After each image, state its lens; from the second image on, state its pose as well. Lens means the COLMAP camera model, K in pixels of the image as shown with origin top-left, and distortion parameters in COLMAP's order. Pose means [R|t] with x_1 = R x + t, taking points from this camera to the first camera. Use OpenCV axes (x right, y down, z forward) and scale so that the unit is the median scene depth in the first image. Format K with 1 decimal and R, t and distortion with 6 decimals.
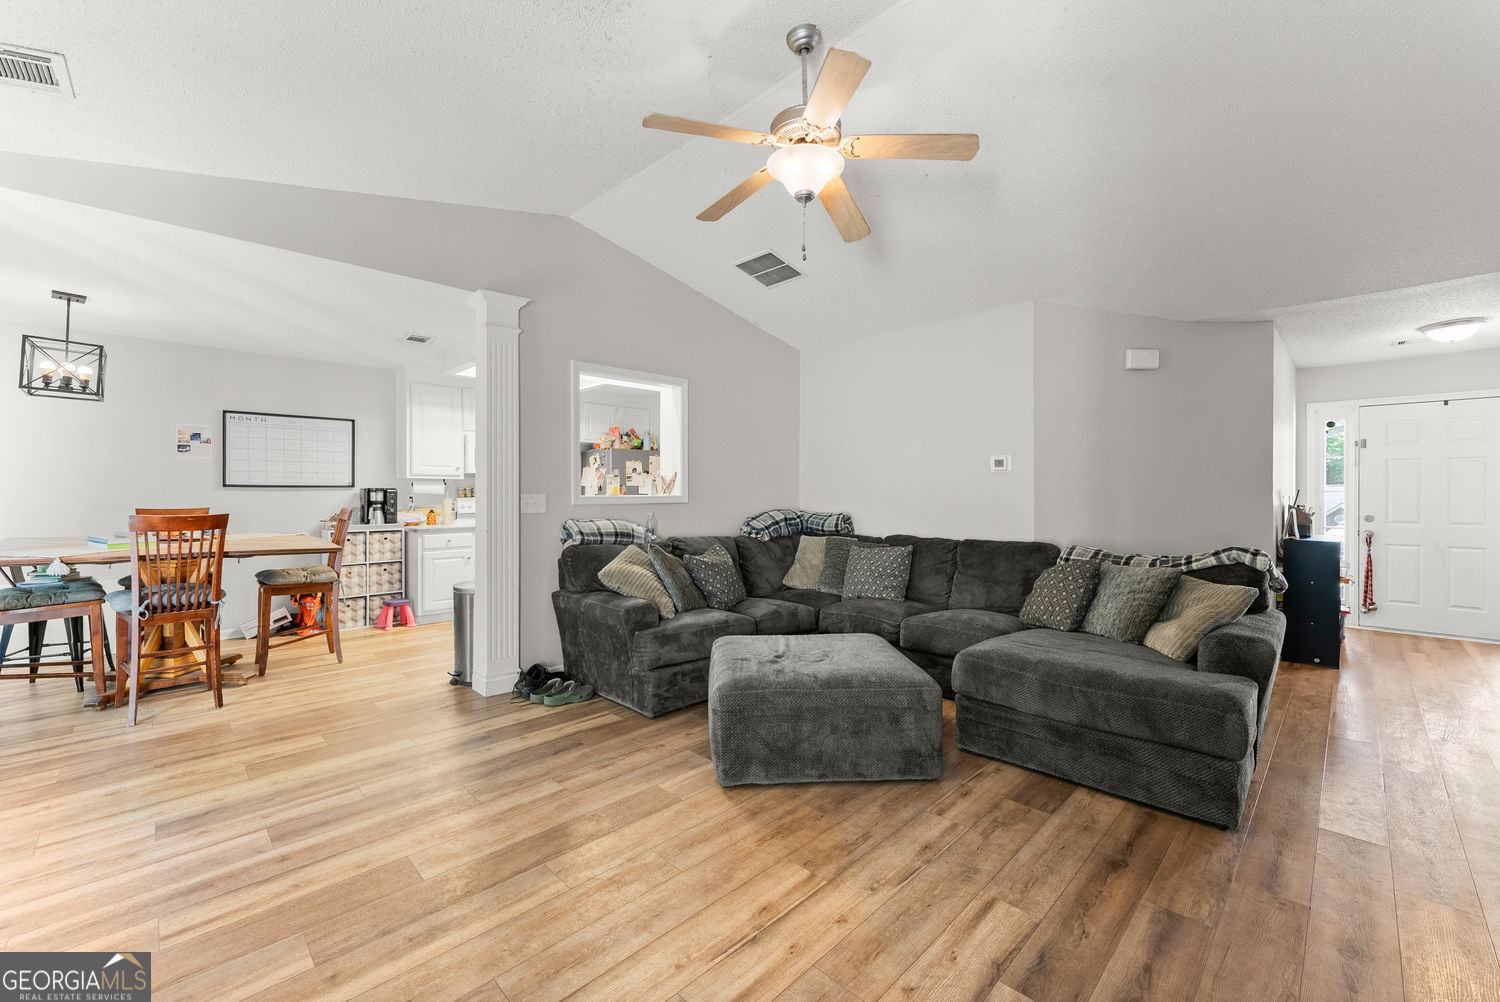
lens RADIAL K [[597.3, 0, 743.9], [0, 597.3, 498.1], [0, 0, 1]] dist [-0.000708, -0.000091]
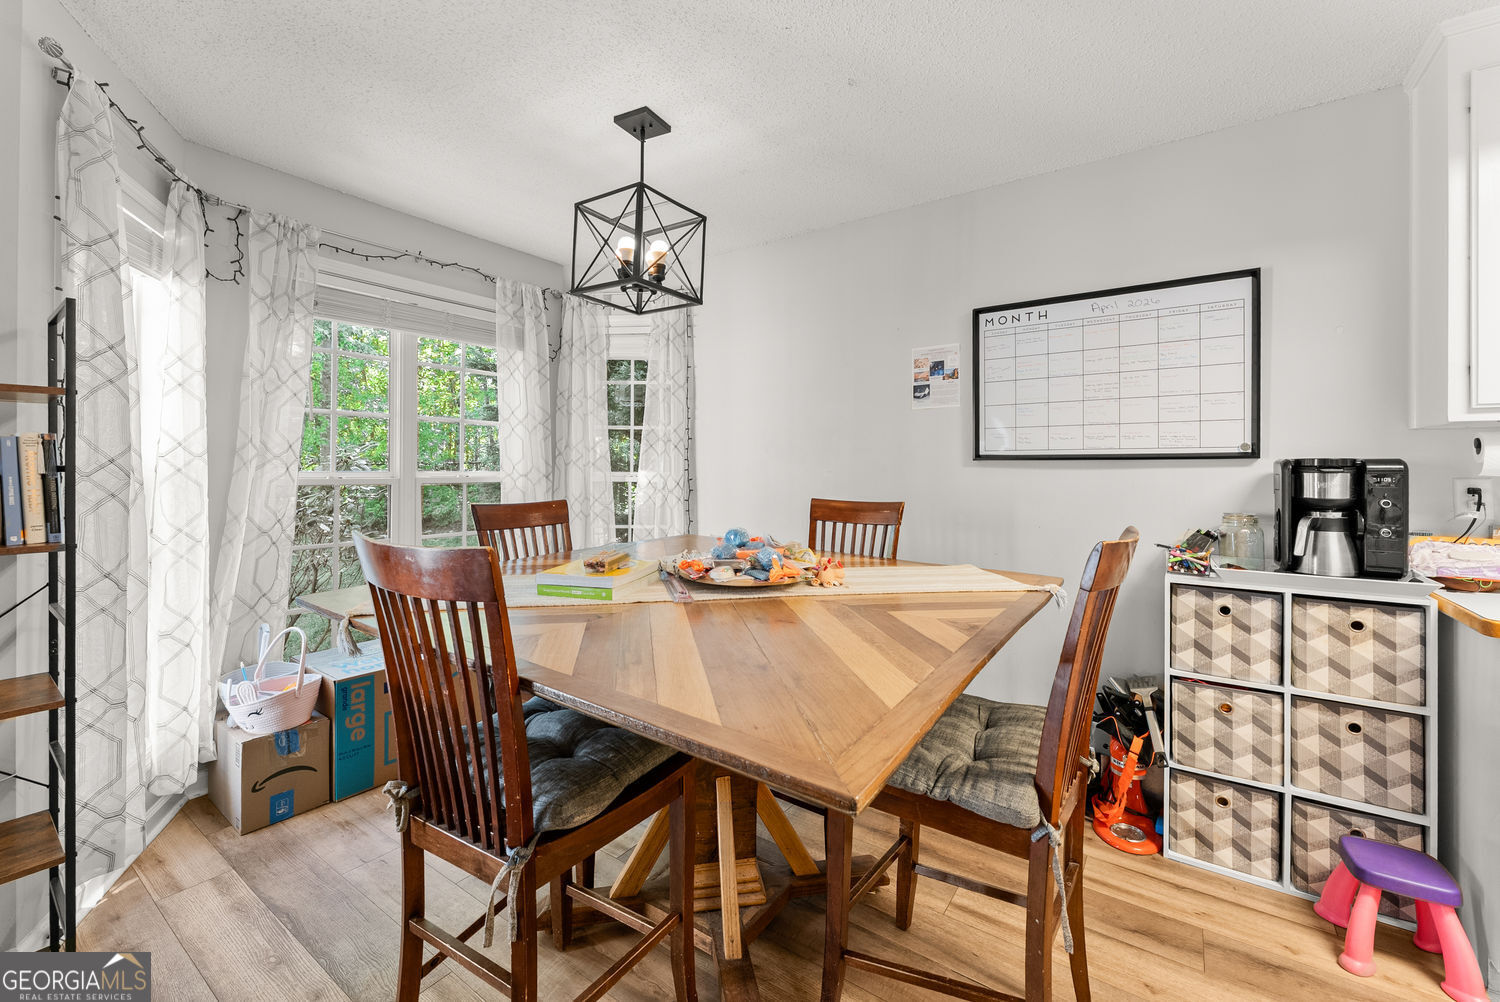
lens RADIAL K [[608.9, 0, 755.1], [0, 608.9, 466.3], [0, 0, 1]] dist [-0.000115, -0.000143]
pose [[0.182042, -0.003568, -0.983284, -0.355243], [-0.013199, 0.999894, -0.006072, -0.007057], [0.983202, 0.014084, 0.181976, 0.649078]]
